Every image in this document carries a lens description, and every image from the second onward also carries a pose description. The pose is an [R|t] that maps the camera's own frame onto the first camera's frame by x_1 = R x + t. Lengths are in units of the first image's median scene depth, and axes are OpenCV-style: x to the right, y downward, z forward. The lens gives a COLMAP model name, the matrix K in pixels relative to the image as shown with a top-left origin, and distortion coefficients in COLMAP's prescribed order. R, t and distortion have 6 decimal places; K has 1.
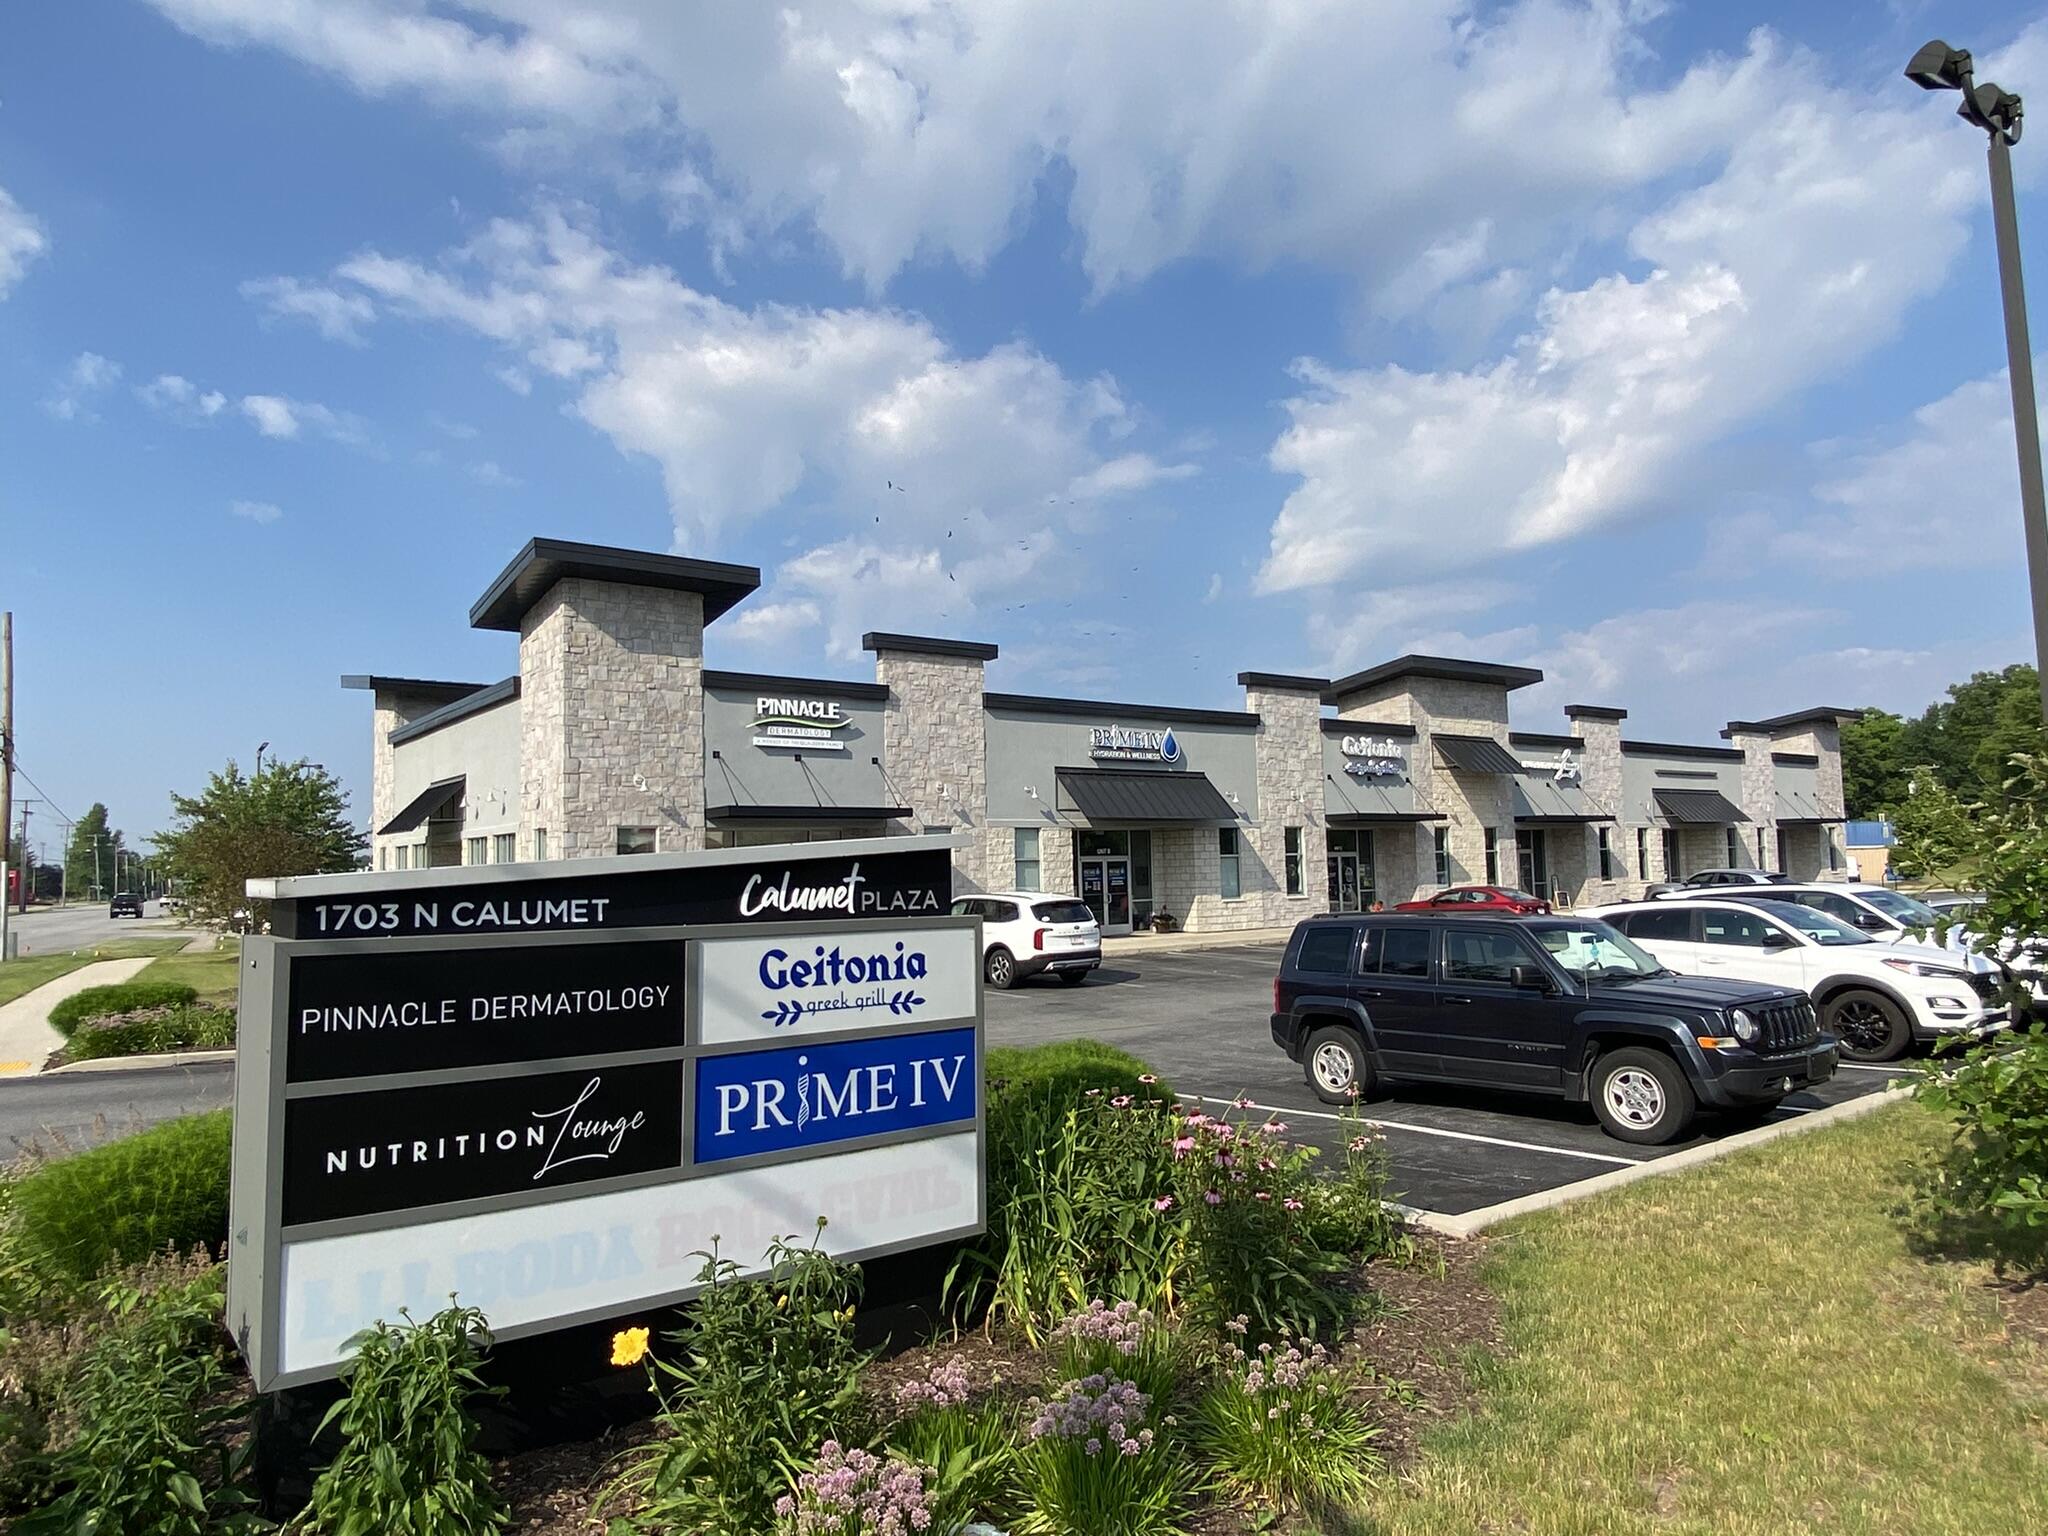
lens RADIAL K [[1252.9, 0, 1024.0], [0, 1252.9, 768.0], [0, 0, 1]] dist [0.082993, -0.093106]
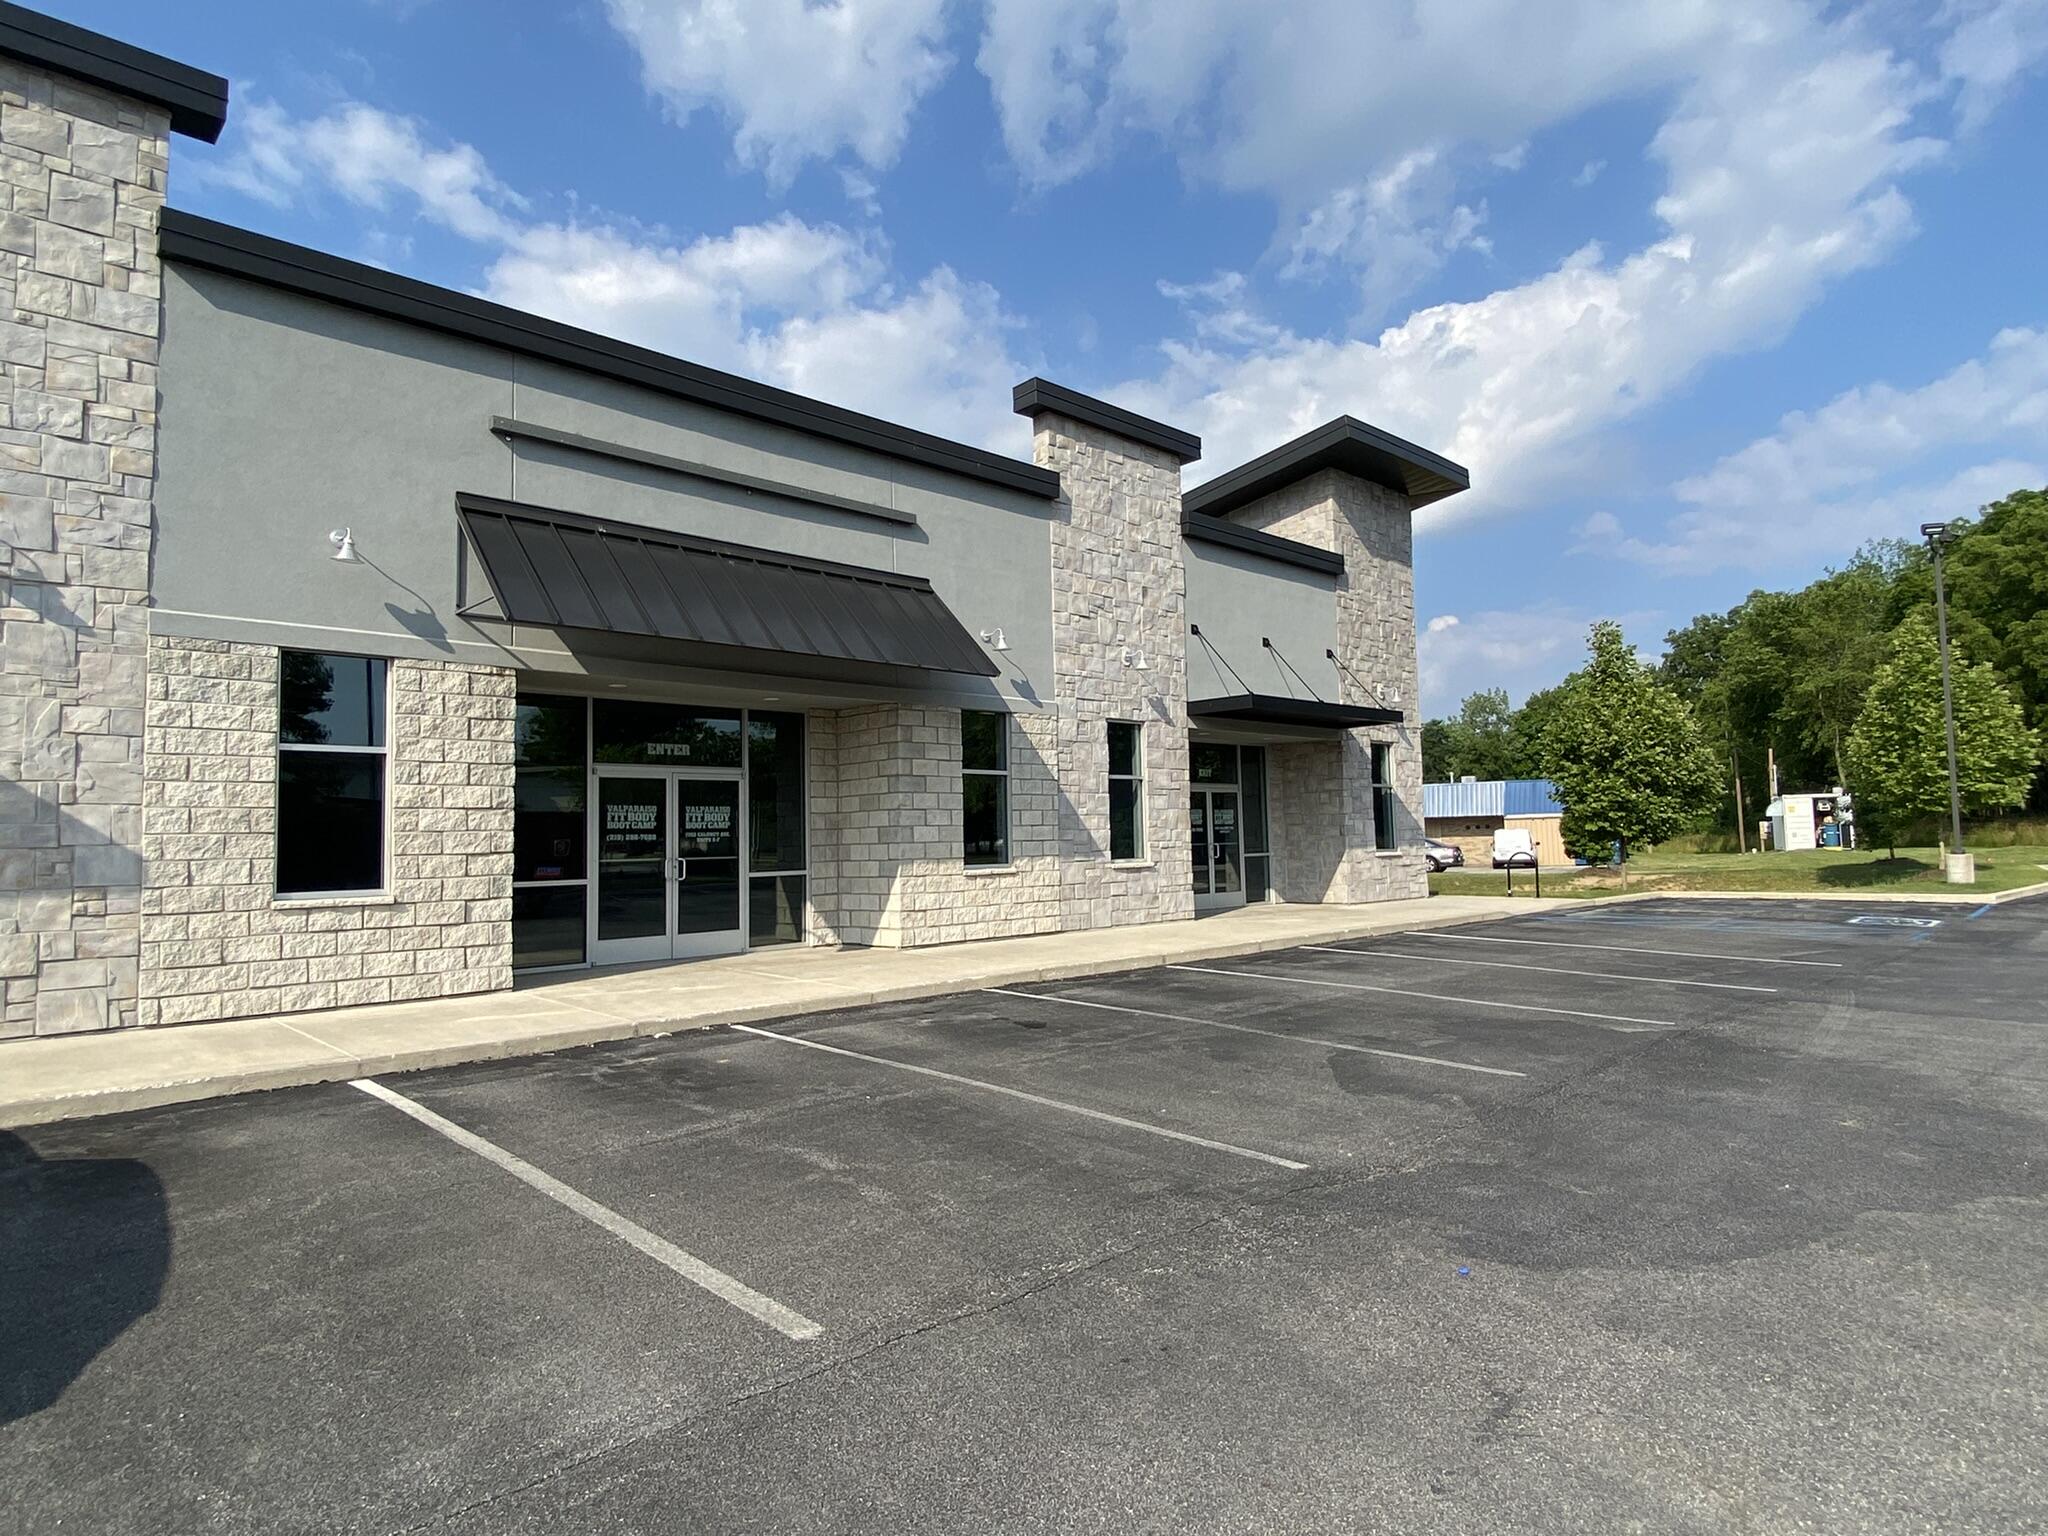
lens RADIAL K [[1158.9, 0, 1024.0], [0, 1158.9, 768.0], [0, 0, 1]] dist [-0.002365, -0.000477]
pose [[0.992432, 0.011537, 0.122254, 0.160630], [-0.013783, 0.999751, 0.017539, 0.076773], [-0.122021, -0.019092, 0.992344, 0.746822]]
